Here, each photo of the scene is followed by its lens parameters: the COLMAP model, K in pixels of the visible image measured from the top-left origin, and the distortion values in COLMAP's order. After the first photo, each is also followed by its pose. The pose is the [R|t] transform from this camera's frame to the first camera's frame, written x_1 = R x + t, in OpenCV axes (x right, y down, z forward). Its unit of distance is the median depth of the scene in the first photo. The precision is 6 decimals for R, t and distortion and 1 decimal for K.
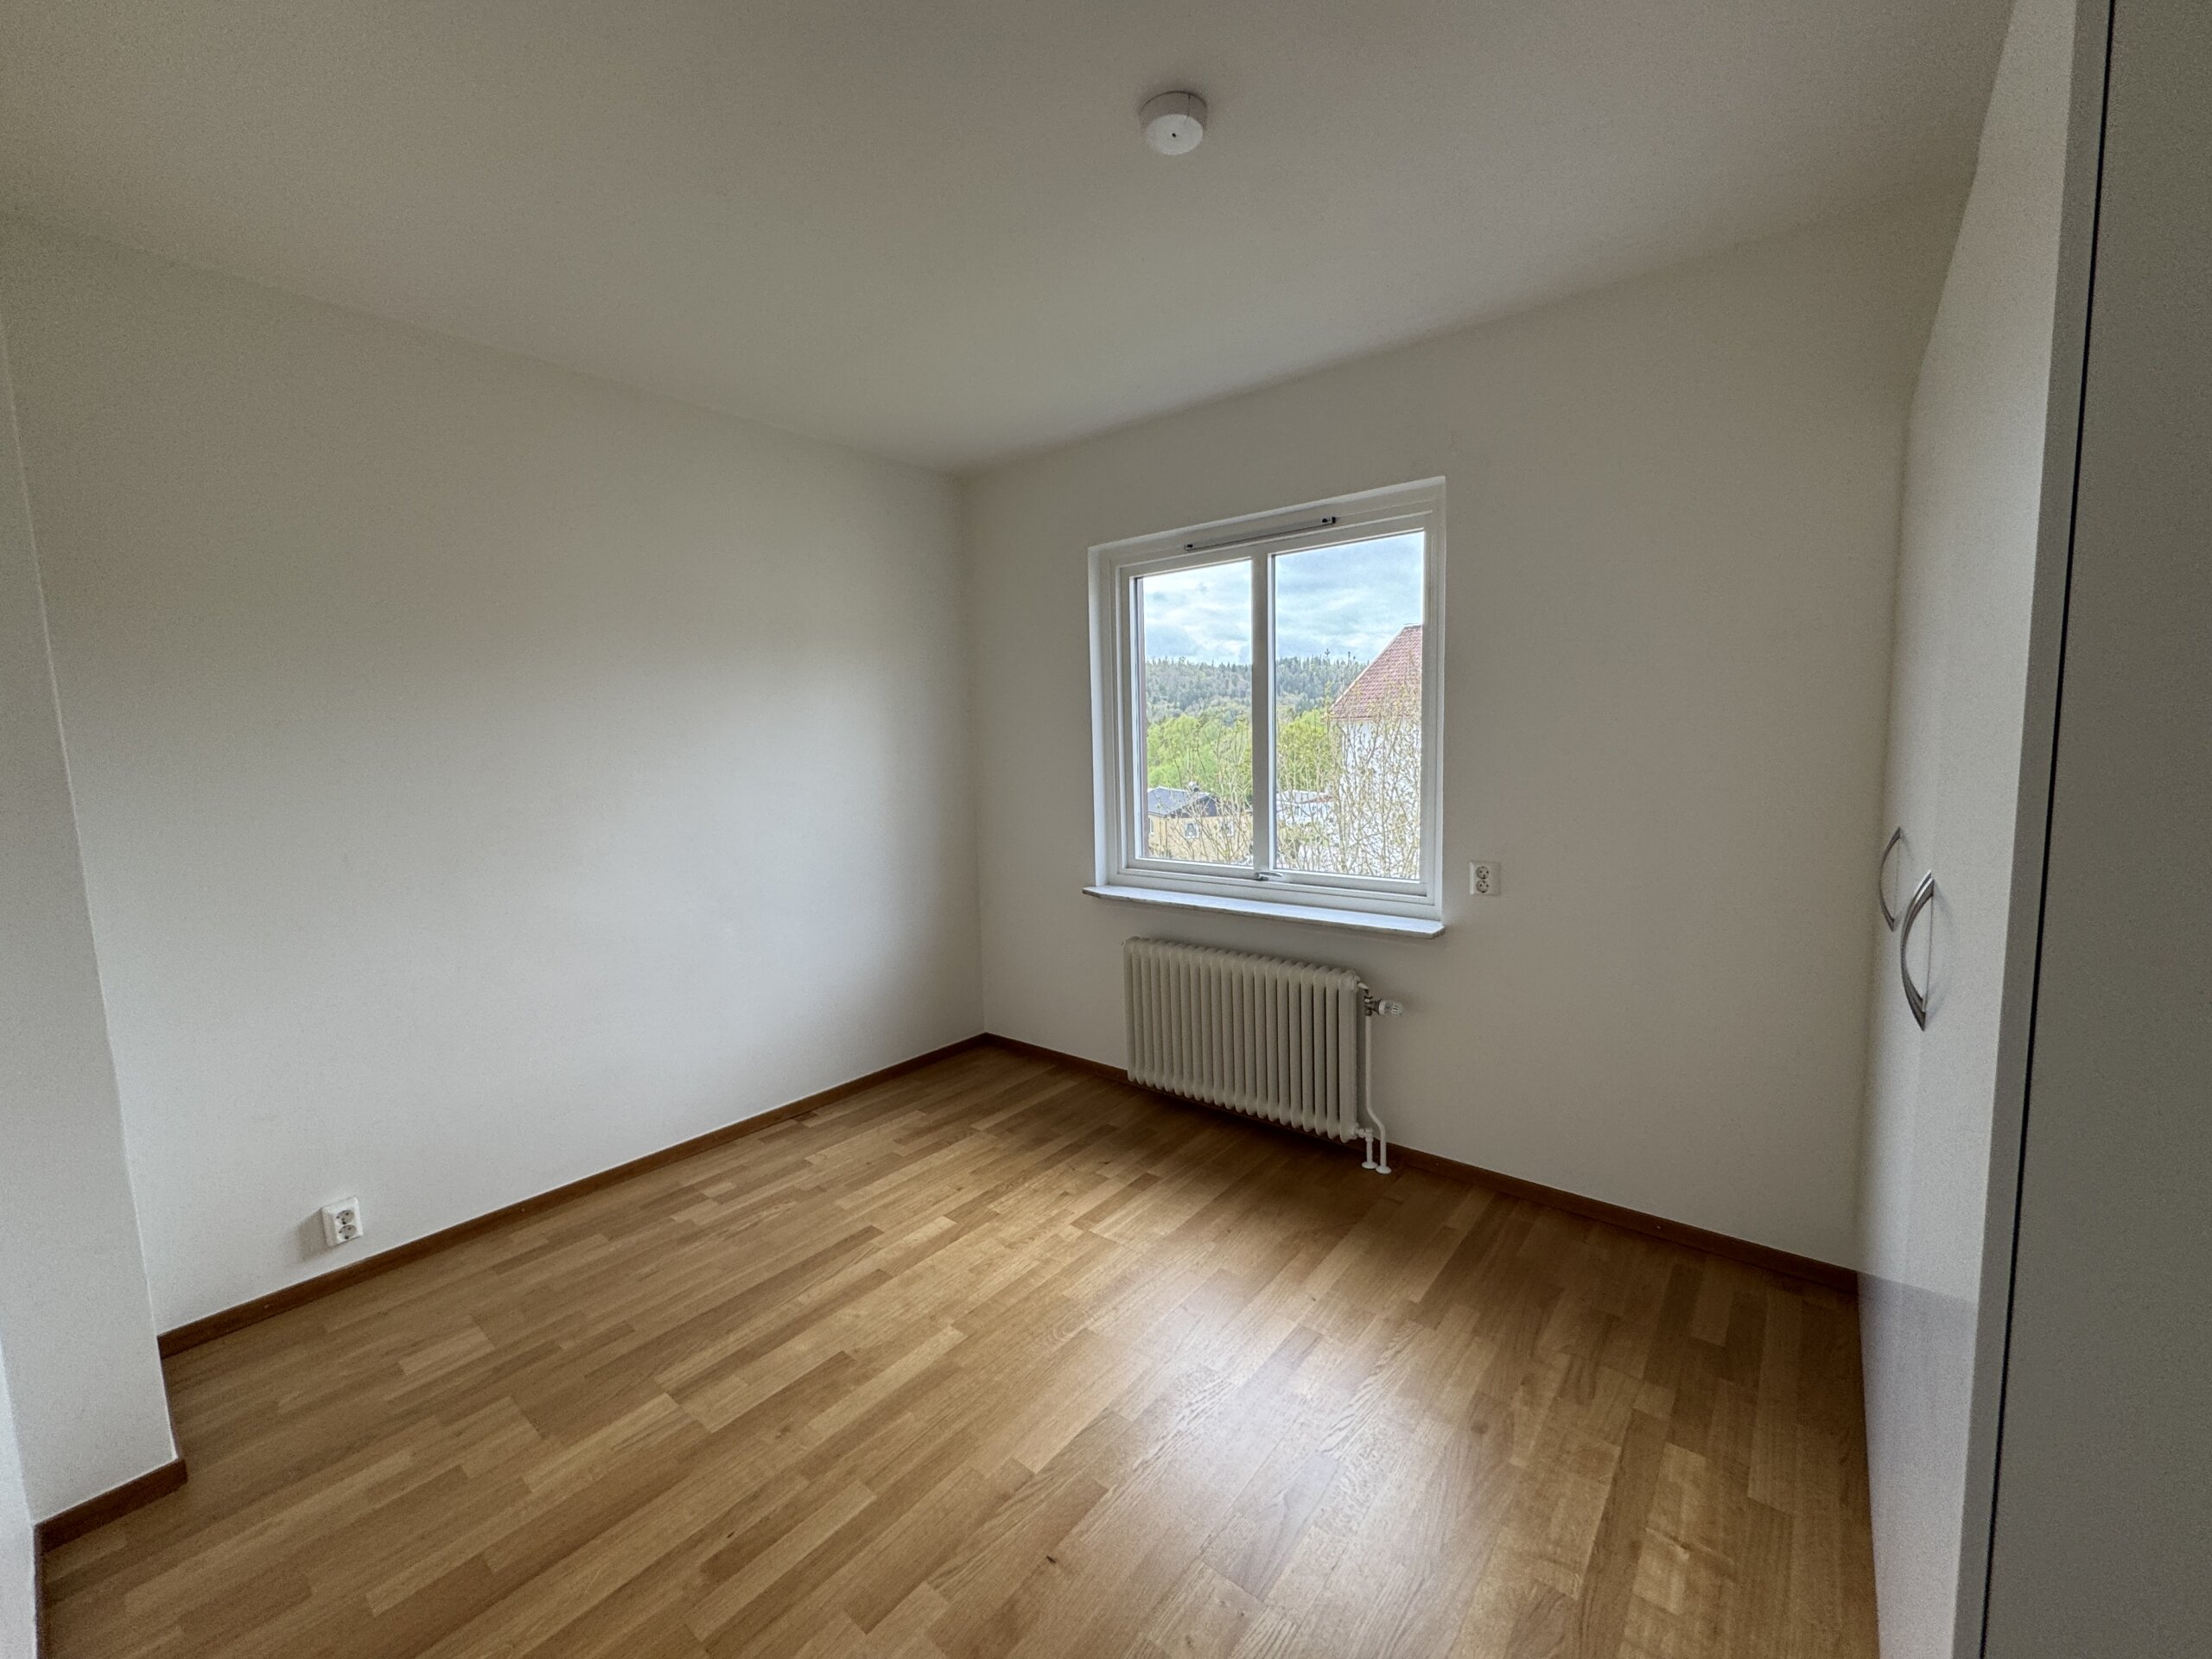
lens RADIAL K [[878.7, 0, 1106.0], [0, 878.7, 829.5], [0, 0, 1]] dist [-0.000424, 0.000235]
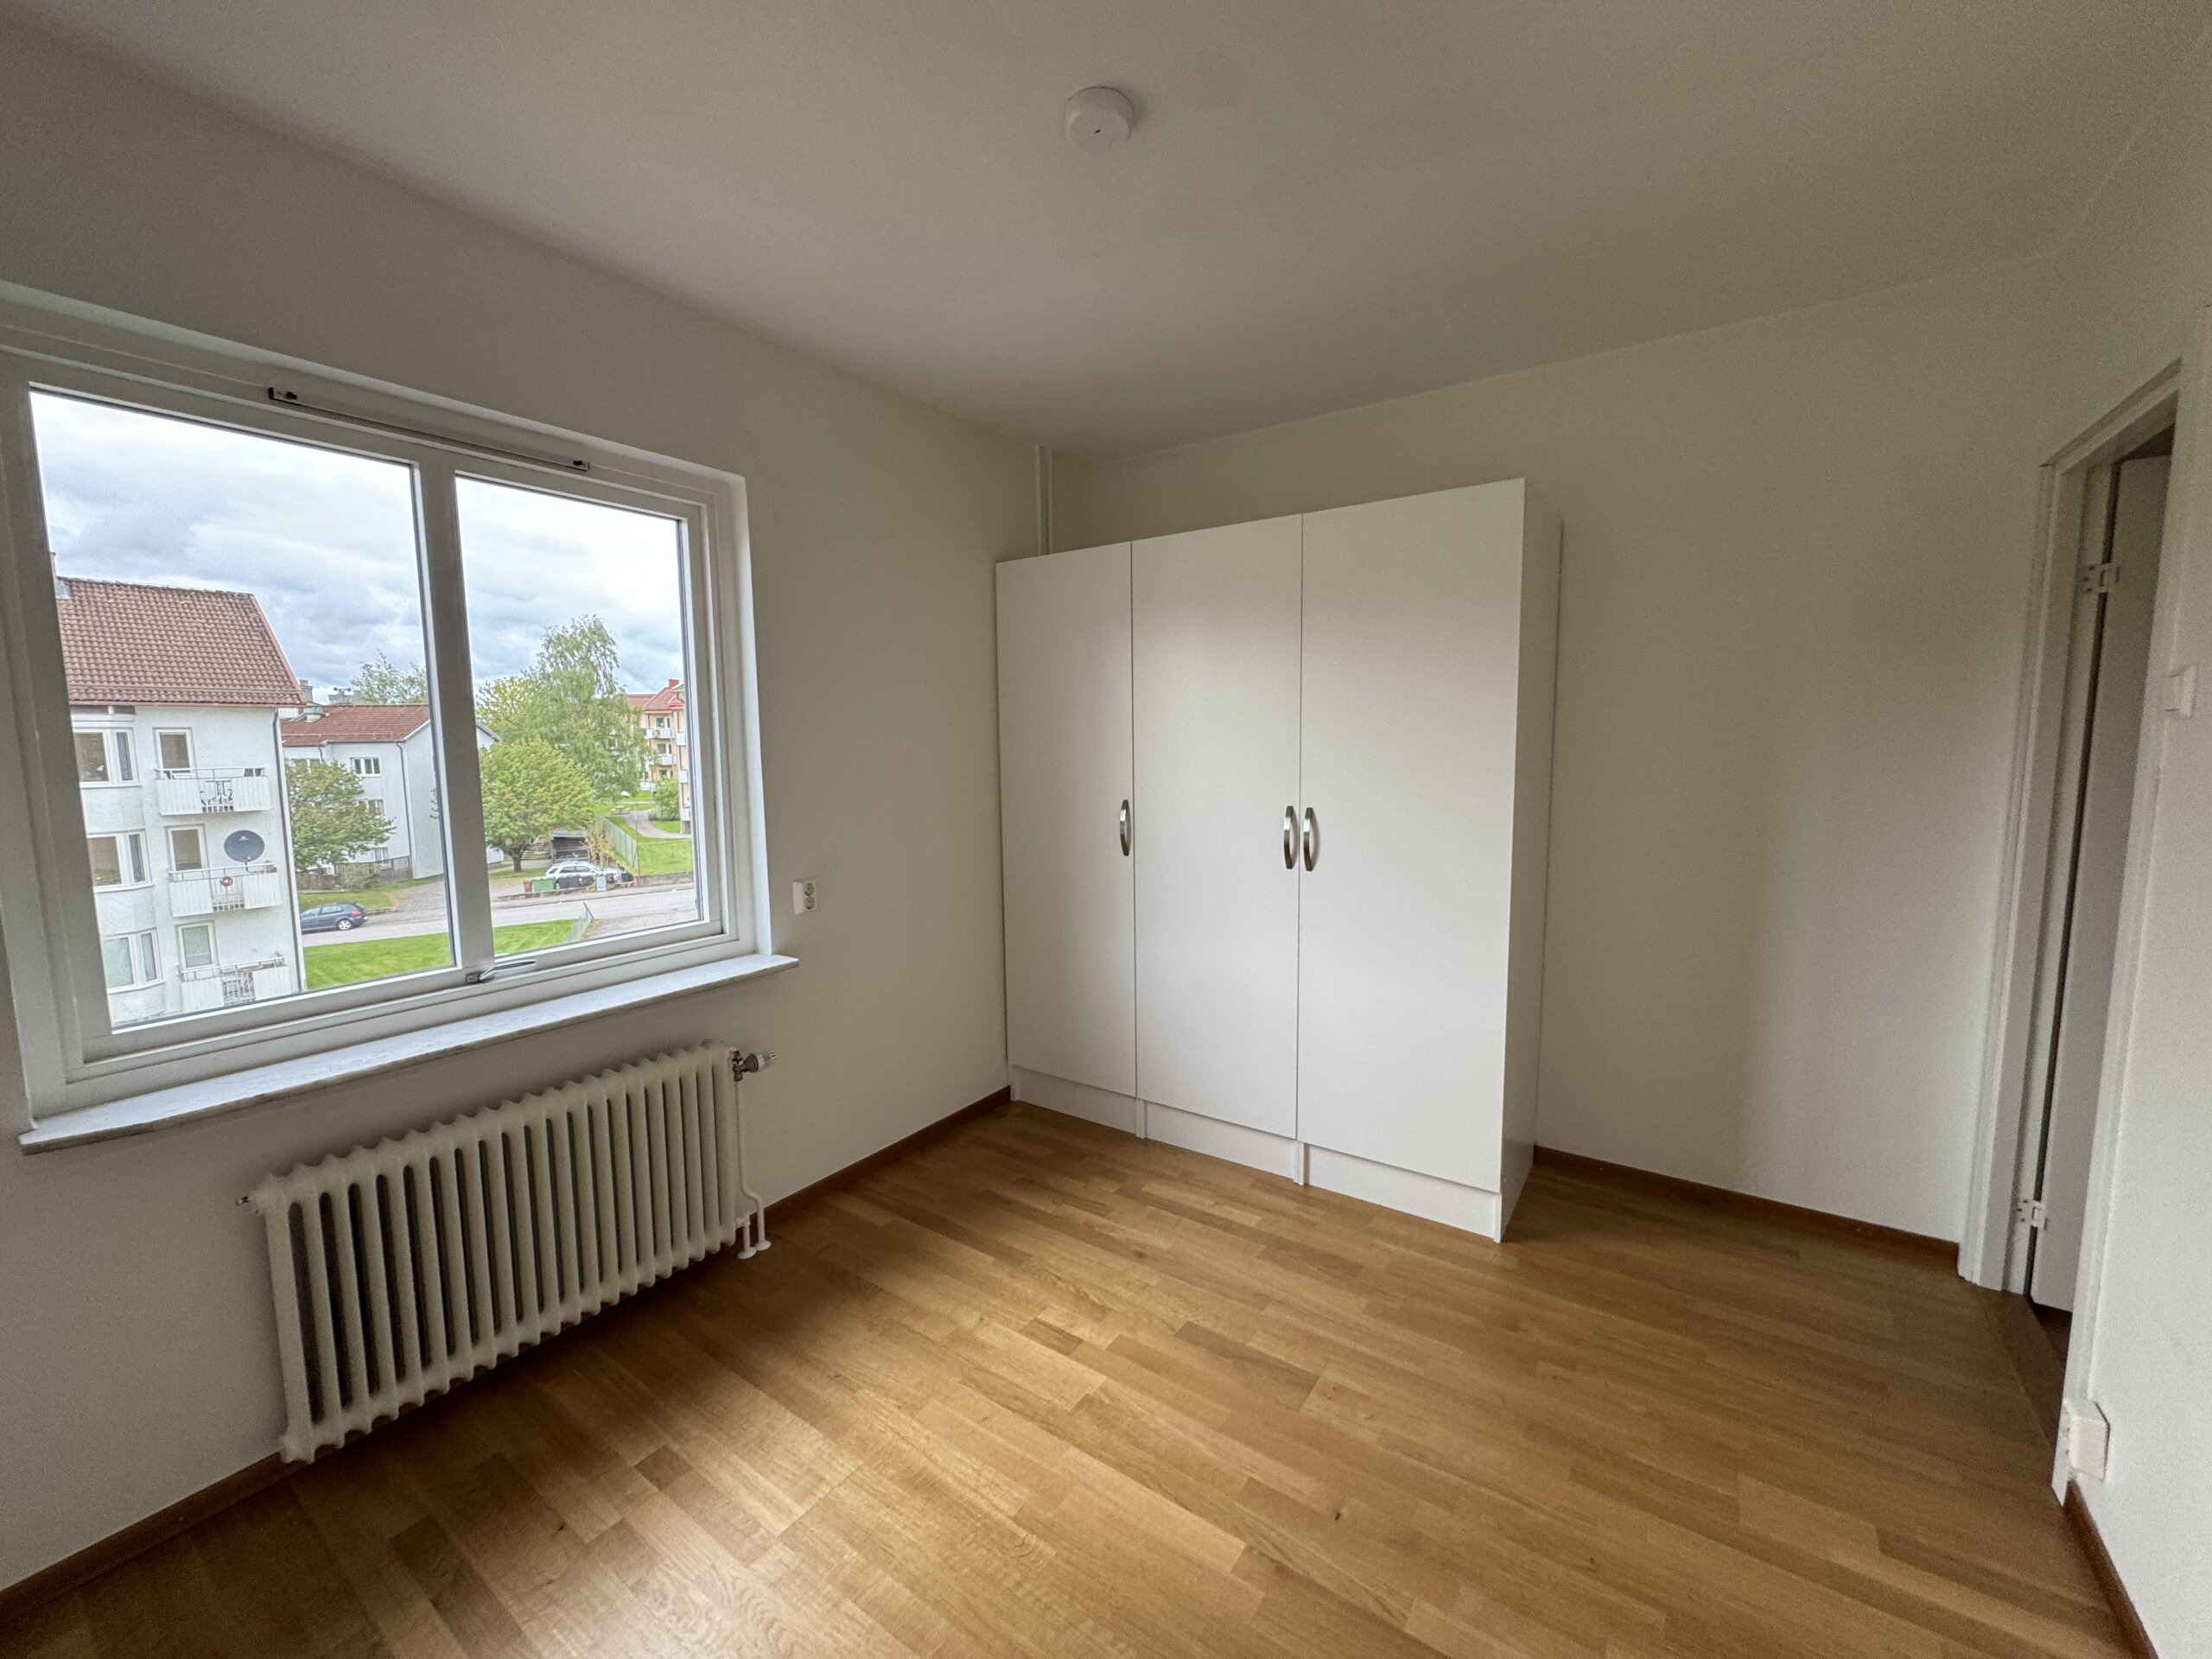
lens RADIAL K [[878.7, 0, 1106.0], [0, 878.7, 829.5], [0, 0, 1]] dist [-0.000424, 0.000235]
pose [[-0.070707, -0.080783, 0.994221, -0.548297], [0.117880, 0.989054, 0.088746, -0.062668], [-0.990507, 0.123474, -0.060411, 0.658221]]
